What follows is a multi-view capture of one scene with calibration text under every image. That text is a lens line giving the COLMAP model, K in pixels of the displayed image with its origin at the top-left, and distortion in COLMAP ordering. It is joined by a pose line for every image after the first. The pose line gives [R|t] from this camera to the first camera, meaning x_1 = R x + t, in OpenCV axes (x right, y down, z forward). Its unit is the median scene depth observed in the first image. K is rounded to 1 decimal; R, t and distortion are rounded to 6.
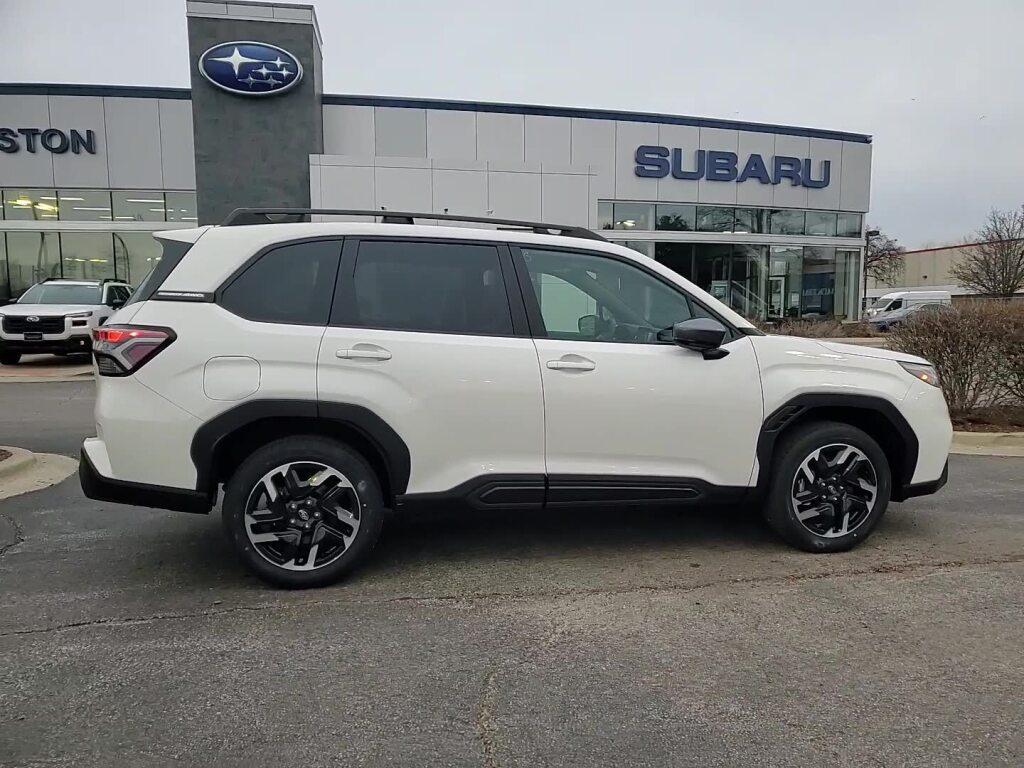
lens RADIAL K [[812.7, 0, 520.7], [0, 812.7, 384.0], [0, 0, 1]] dist [0.037575, -0.016199]
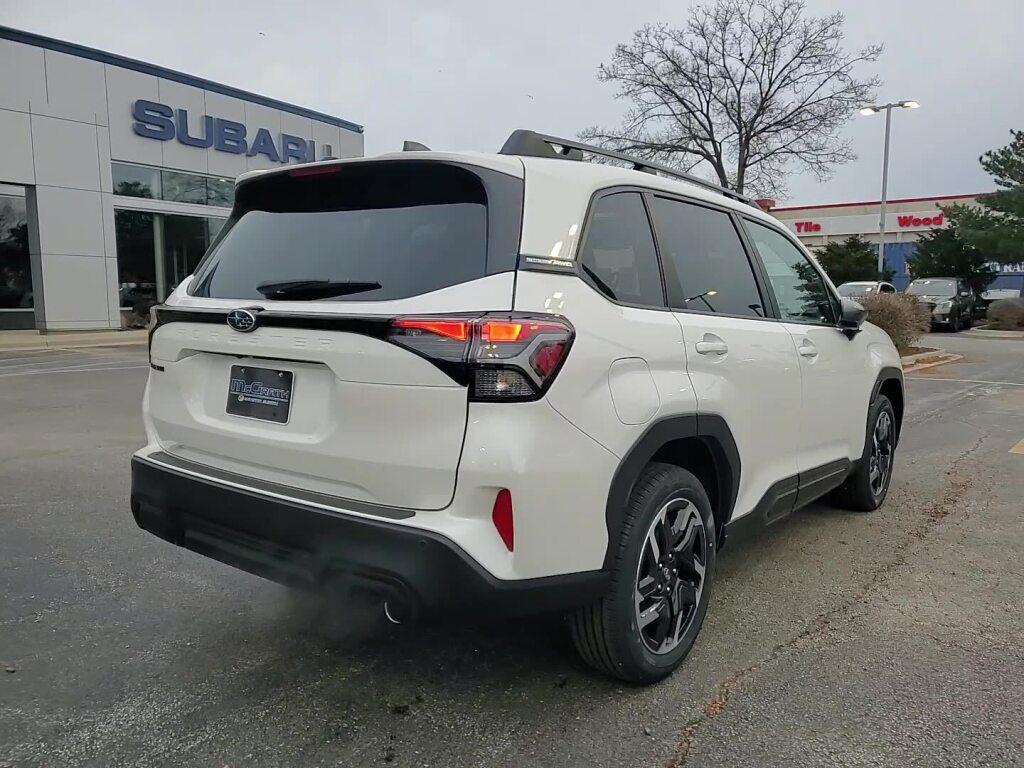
lens RADIAL K [[812.7, 0, 520.7], [0, 812.7, 384.0], [0, 0, 1]] dist [0.037575, -0.016199]
pose [[0.759252, -0.068732, 0.647156, -0.176189], [0.055618, 0.997622, 0.040703, -0.009214], [-0.648415, 0.005089, 0.761270, 0.115346]]
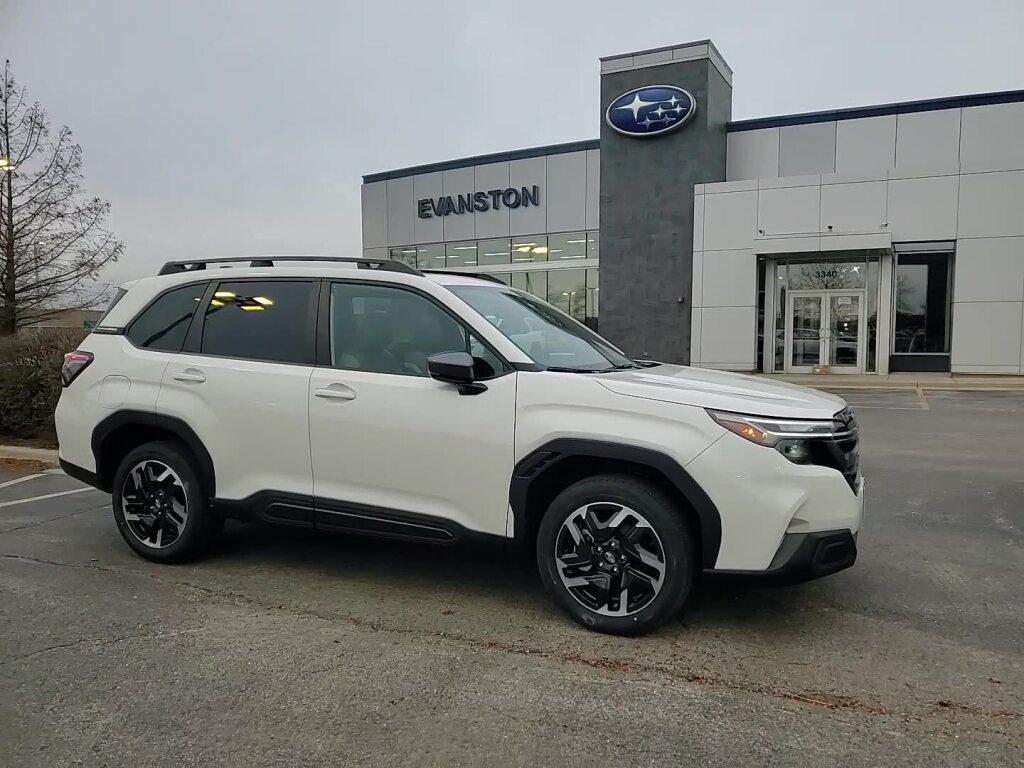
lens RADIAL K [[812.7, 0, 520.7], [0, 812.7, 384.0], [0, 0, 1]] dist [0.037575, -0.016199]
pose [[0.798150, 0.035481, -0.601413, 0.200543], [-0.053945, 0.998463, -0.012688, -0.007990], [0.600038, 0.042570, 0.798838, 0.069168]]
